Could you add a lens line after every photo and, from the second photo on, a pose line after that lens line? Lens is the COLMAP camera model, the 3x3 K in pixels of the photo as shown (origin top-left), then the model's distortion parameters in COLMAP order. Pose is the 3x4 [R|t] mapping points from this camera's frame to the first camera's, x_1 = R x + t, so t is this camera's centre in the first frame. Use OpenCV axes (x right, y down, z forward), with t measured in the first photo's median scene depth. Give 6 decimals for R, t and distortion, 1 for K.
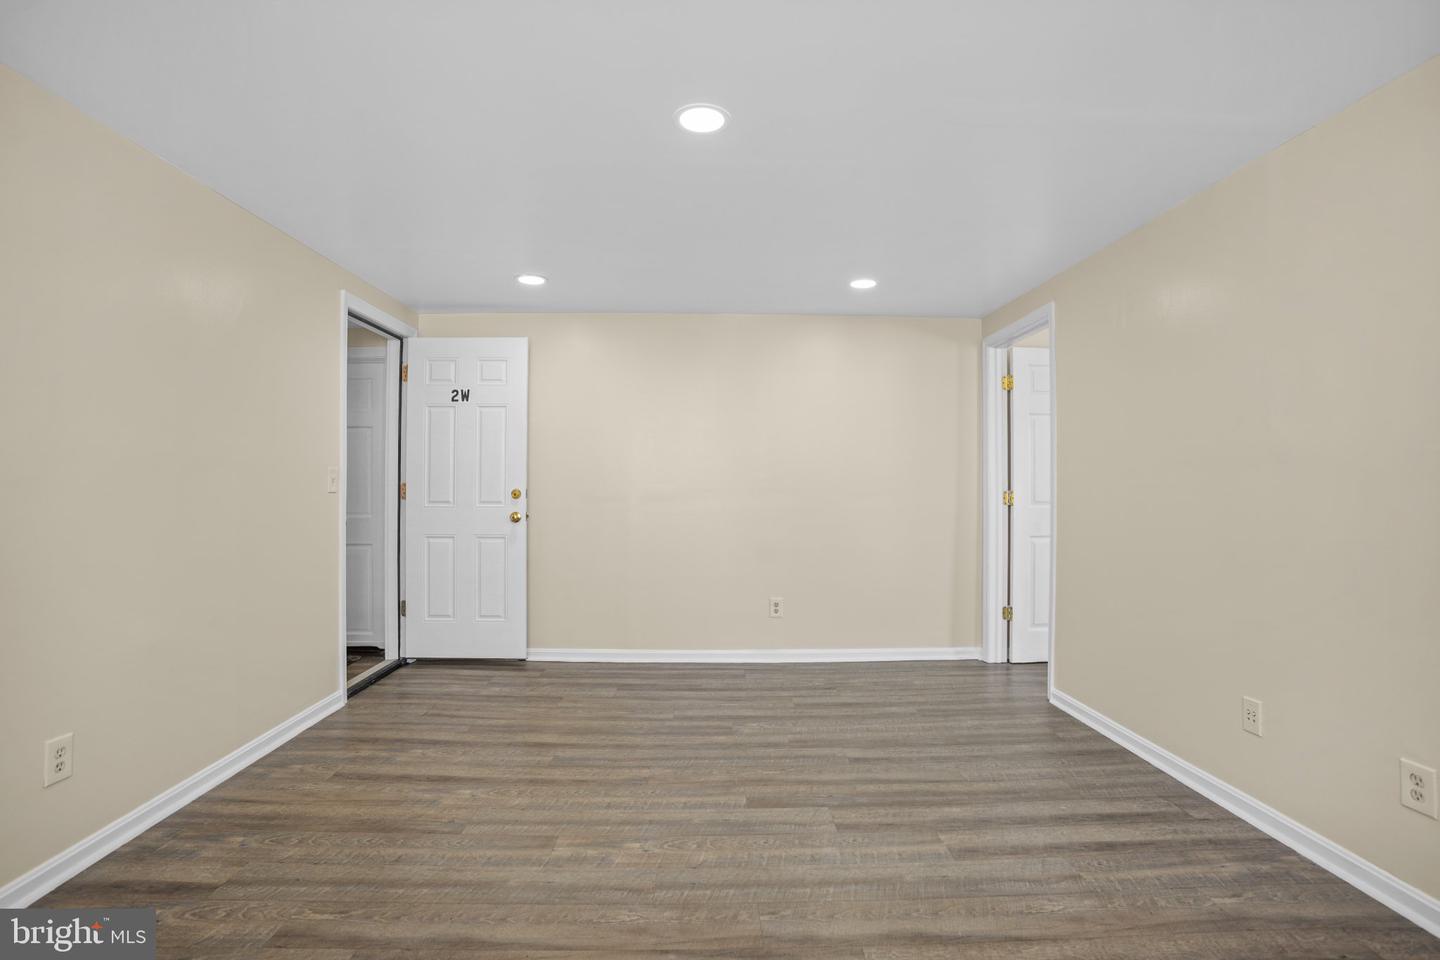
lens RADIAL K [[678.6, 0, 728.2], [0, 678.6, 492.1], [0, 0, 1]] dist [-0.087707, 0.034076]
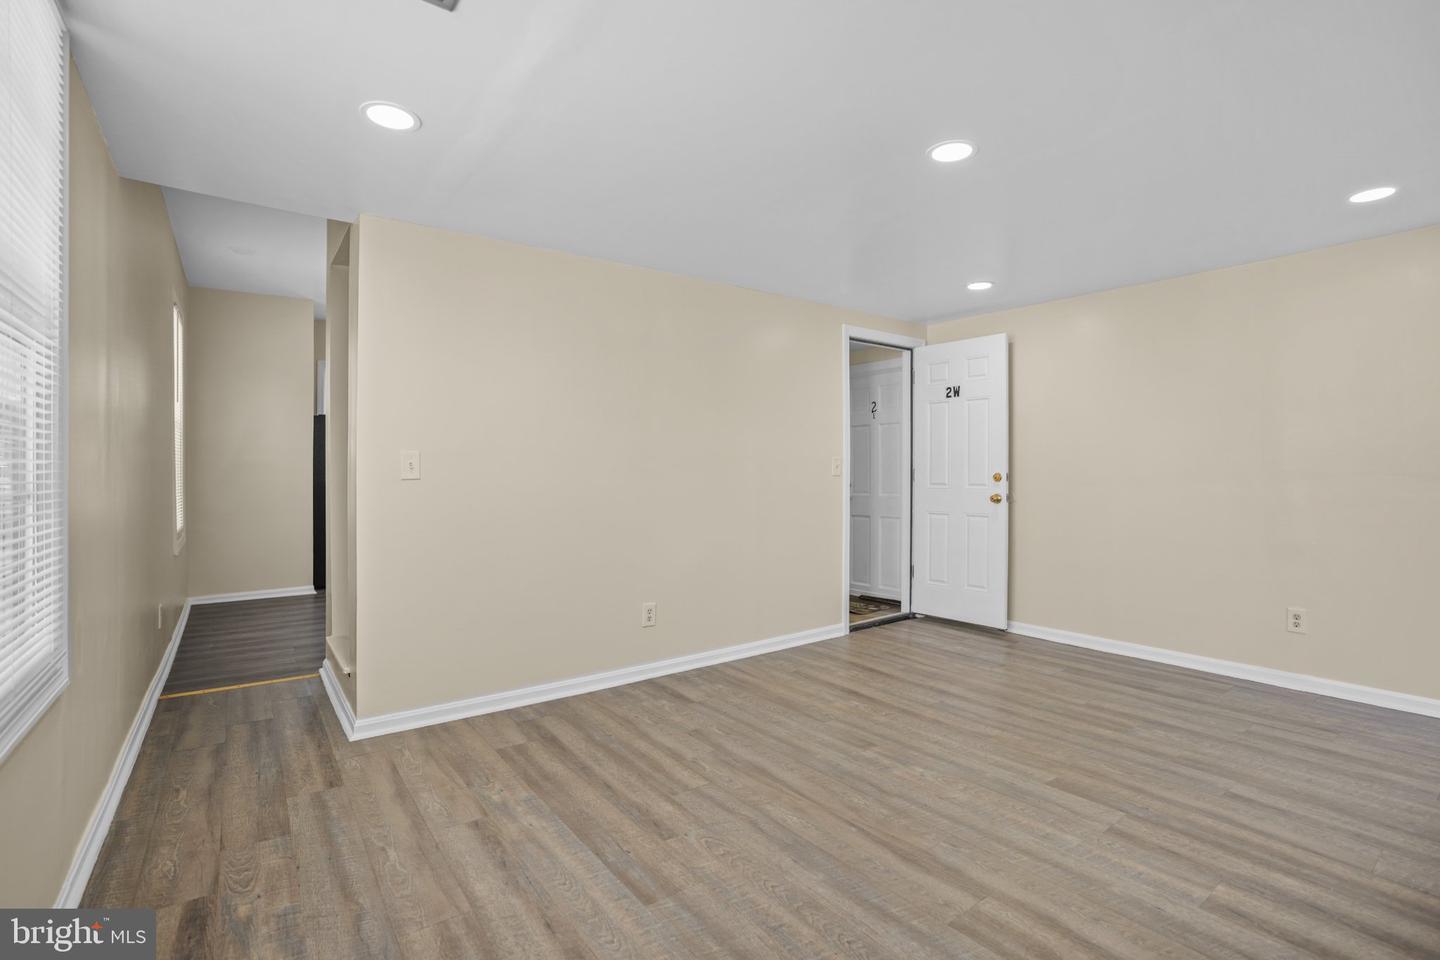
lens RADIAL K [[678.3, 0, 720.0], [0, 678.3, 480.0], [0, 0, 1]] dist [-0.088943, 0.032346]
pose [[0.570091, 0.004611, -0.821568, 0.413547], [-0.000416, 0.999986, 0.005324, 0.002143], [0.821581, -0.002693, 0.570085, 0.013942]]
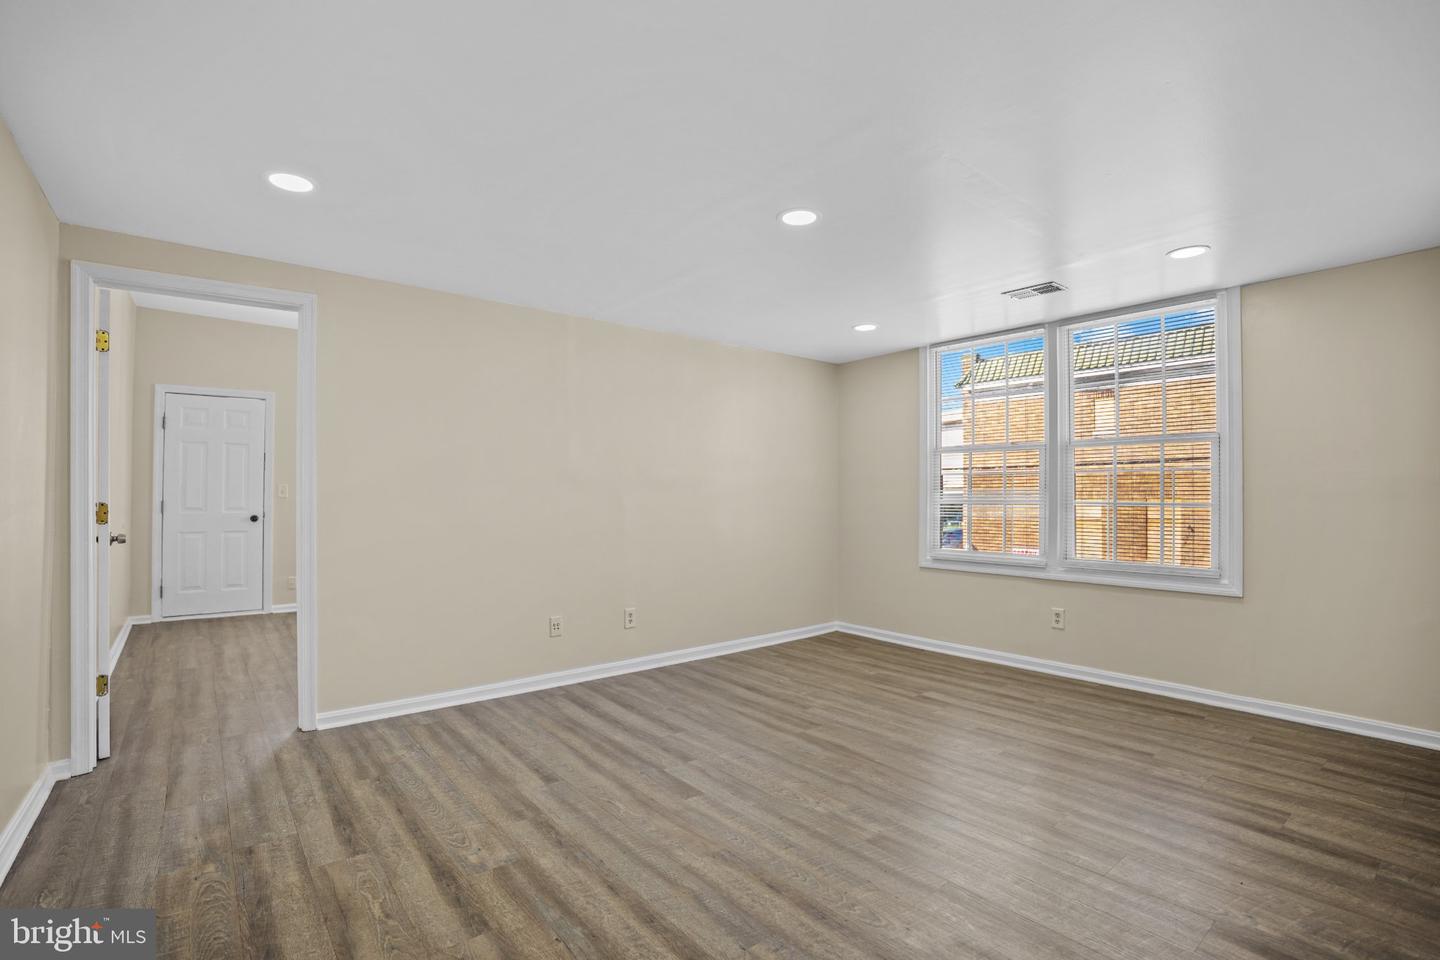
lens RADIAL K [[678.6, 0, 728.2], [0, 678.6, 492.1], [0, 0, 1]] dist [-0.087707, 0.034076]
pose [[-0.616075, 0.003169, 0.787681, -0.619262], [0.004101, 0.999991, -0.000816, -0.009609], [-0.787677, 0.002728, -0.616083, 1.191087]]
